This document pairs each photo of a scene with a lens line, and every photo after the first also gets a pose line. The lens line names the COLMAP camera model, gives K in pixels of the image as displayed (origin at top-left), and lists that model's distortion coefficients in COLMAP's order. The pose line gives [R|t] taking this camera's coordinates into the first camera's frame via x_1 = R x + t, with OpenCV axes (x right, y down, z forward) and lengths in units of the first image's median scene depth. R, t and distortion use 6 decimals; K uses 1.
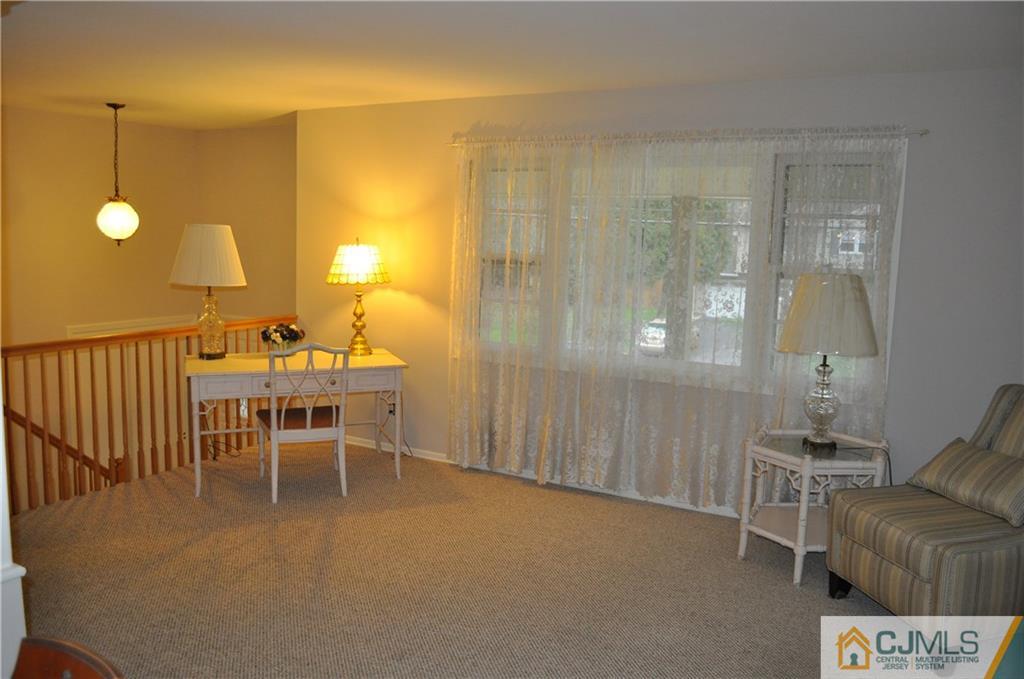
lens RADIAL K [[806.3, 0, 511.7], [0, 806.3, 340.9], [0, 0, 1]] dist [-0.074199, -0.000109]
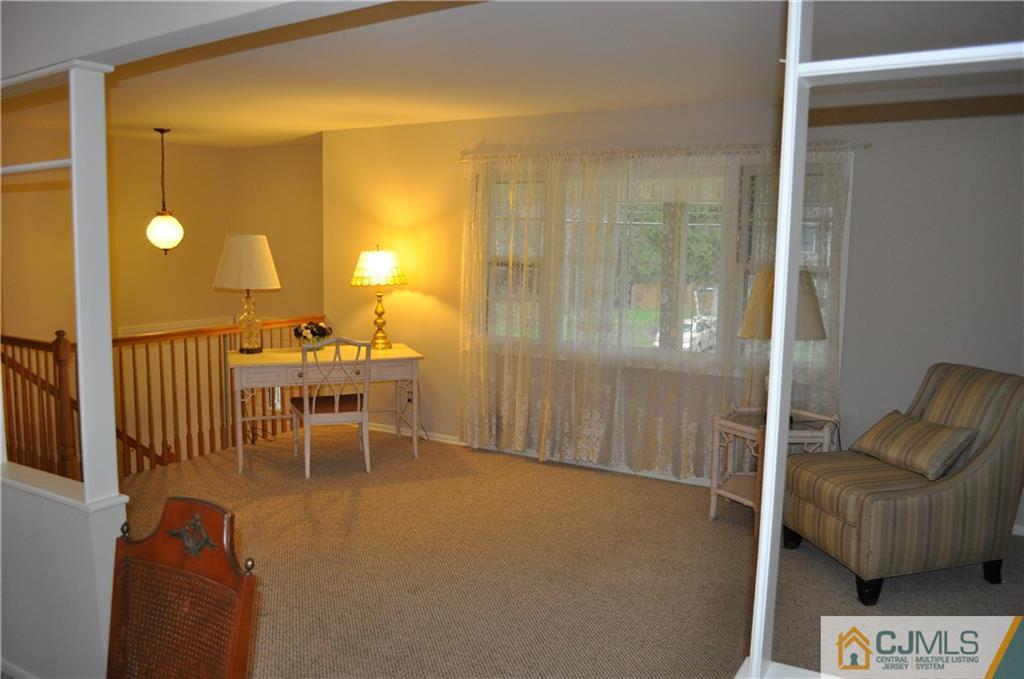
lens RADIAL K [[806.3, 0, 511.6], [0, 806.3, 340.0], [0, 0, 1]] dist [-0.074199, -0.000109]
pose [[0.999537, -0.011312, -0.028252, 0.028092], [0.011141, 0.999919, -0.006214, 0.015556], [0.028320, 0.005896, 0.999582, -0.131555]]
